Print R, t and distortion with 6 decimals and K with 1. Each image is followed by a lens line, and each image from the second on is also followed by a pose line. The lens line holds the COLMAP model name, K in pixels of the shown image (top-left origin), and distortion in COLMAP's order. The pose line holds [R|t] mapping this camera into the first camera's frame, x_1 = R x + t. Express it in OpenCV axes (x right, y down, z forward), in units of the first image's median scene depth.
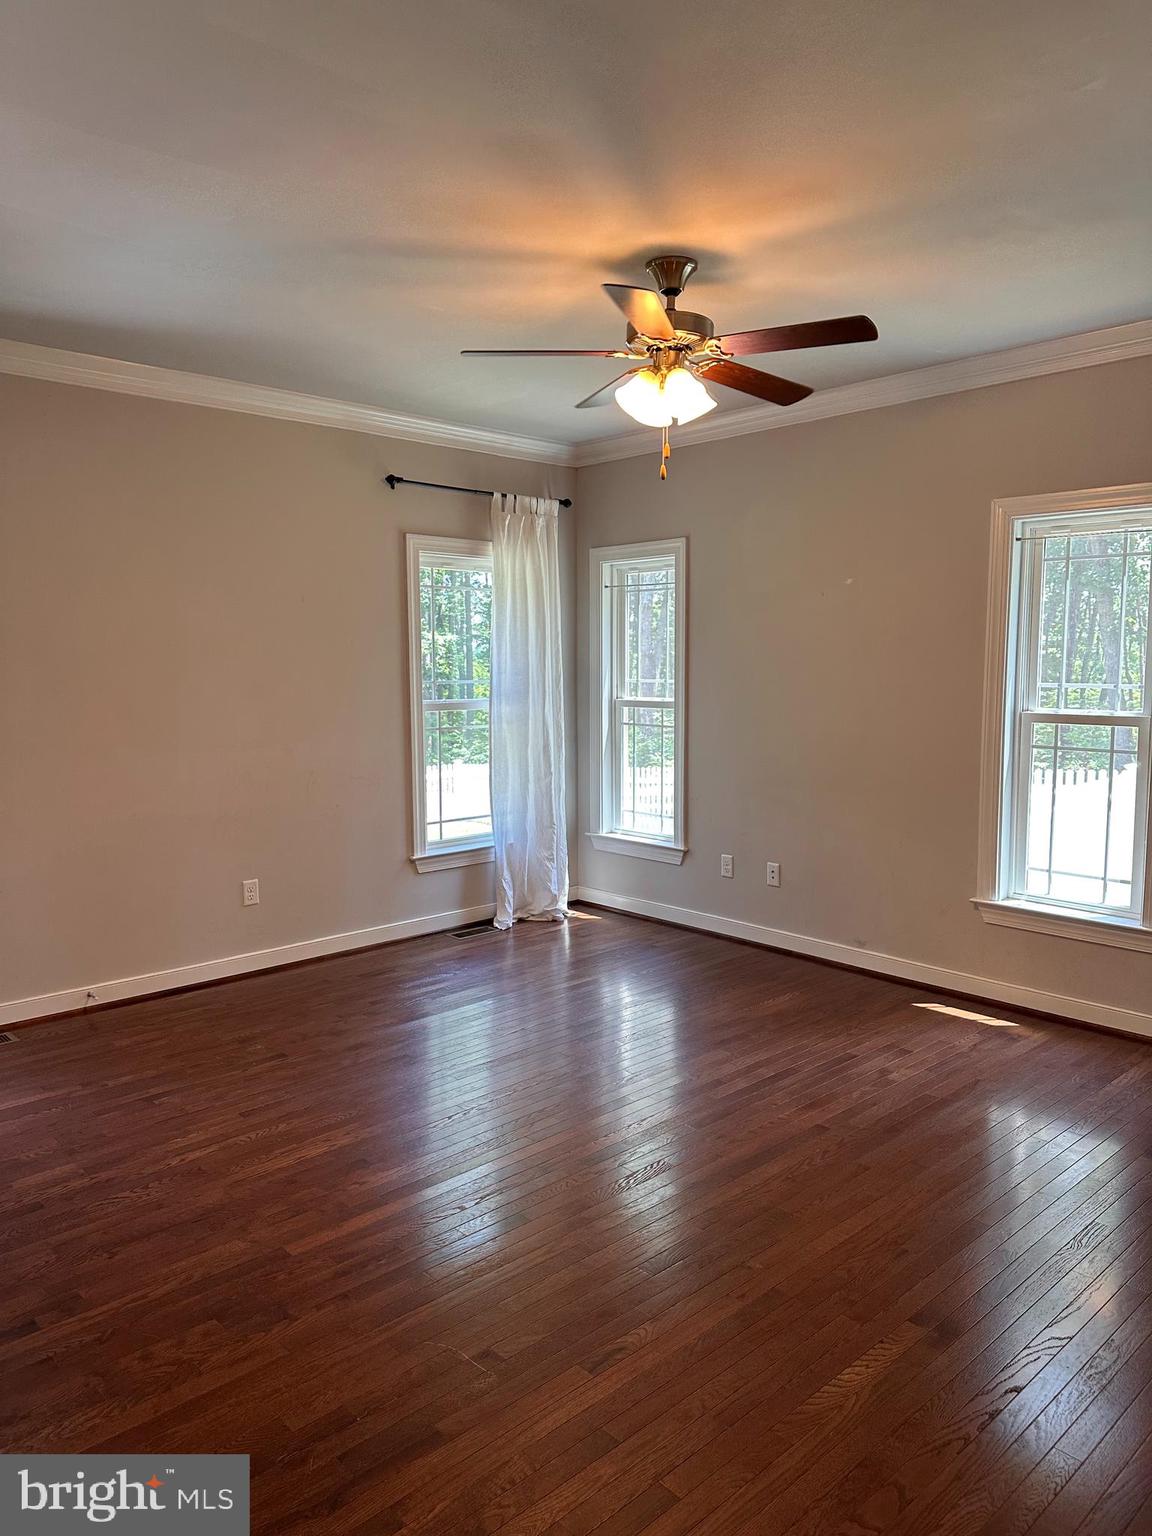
lens RADIAL K [[1069.1, 0, 576.0], [0, 1069.1, 768.0], [0, 0, 1]] dist [0.091989, -0.115238]
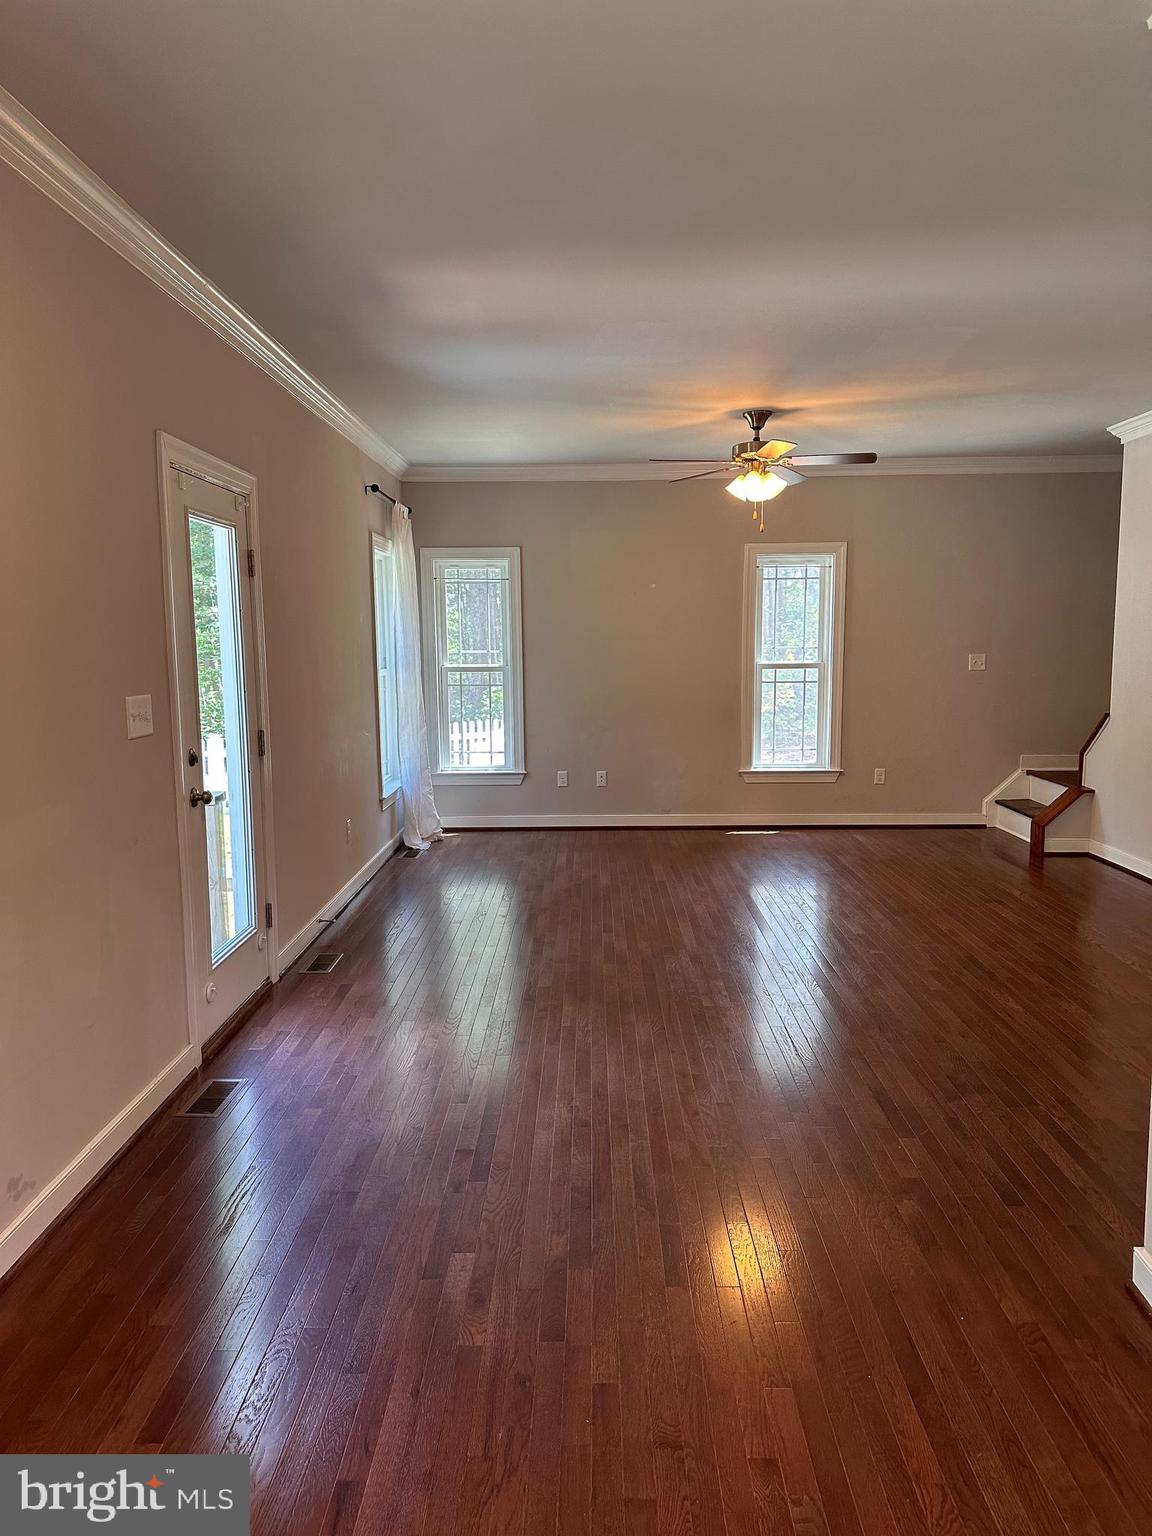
lens RADIAL K [[1069.7, 0, 583.0], [0, 1069.7, 755.1], [0, 0, 1]] dist [0.131713, -0.154719]
pose [[0.682307, -0.082460, 0.726400, -0.925215], [0.080637, 0.996044, 0.037327, 0.008480], [-0.726605, 0.033106, 0.686258, -0.008294]]
